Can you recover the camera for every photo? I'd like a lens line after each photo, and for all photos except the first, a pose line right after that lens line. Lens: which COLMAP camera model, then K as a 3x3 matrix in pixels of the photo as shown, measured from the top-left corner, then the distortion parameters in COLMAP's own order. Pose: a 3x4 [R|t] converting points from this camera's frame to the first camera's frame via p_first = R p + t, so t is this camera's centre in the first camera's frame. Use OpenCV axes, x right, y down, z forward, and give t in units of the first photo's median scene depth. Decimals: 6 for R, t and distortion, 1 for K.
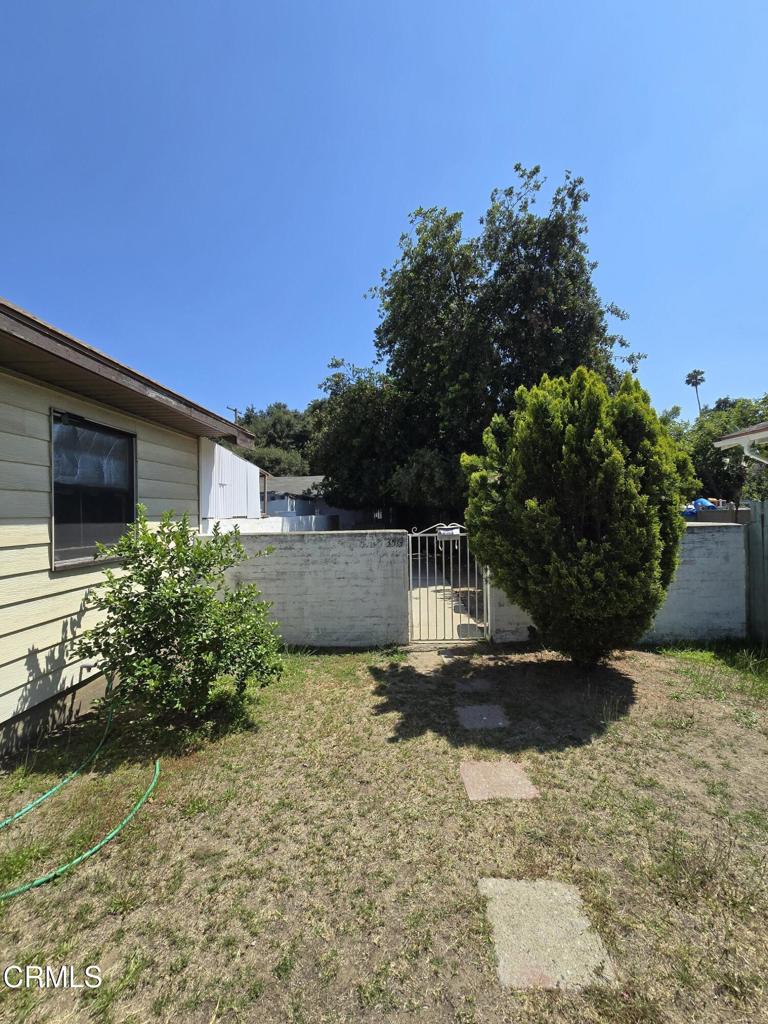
lens RADIAL K [[418.0, 0, 387.6], [0, 418.0, 512.9], [0, 0, 1]] dist [-0.000974, 0.000317]
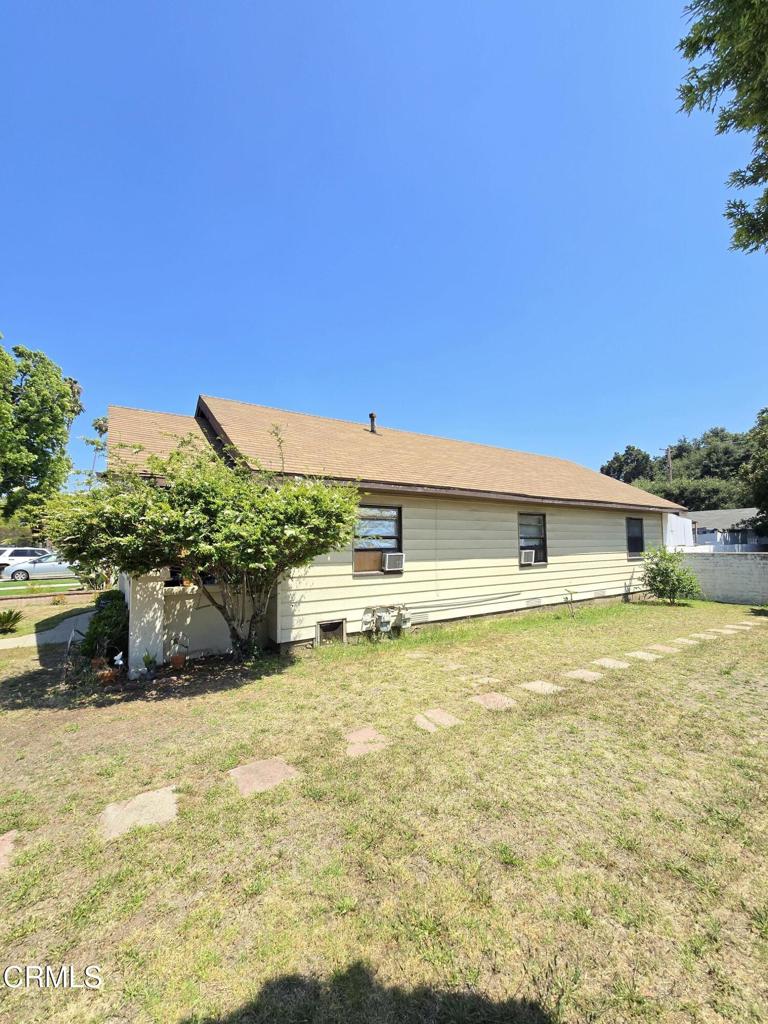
lens RADIAL K [[418.0, 0, 389.4], [0, 418.0, 512.5], [0, 0, 1]] dist [-0.000974, 0.000317]
pose [[0.594665, -0.047550, -0.802566, 0.273066], [-0.000150, 0.998243, -0.059255, -0.017749], [0.803973, 0.035358, 0.593613, -0.837402]]
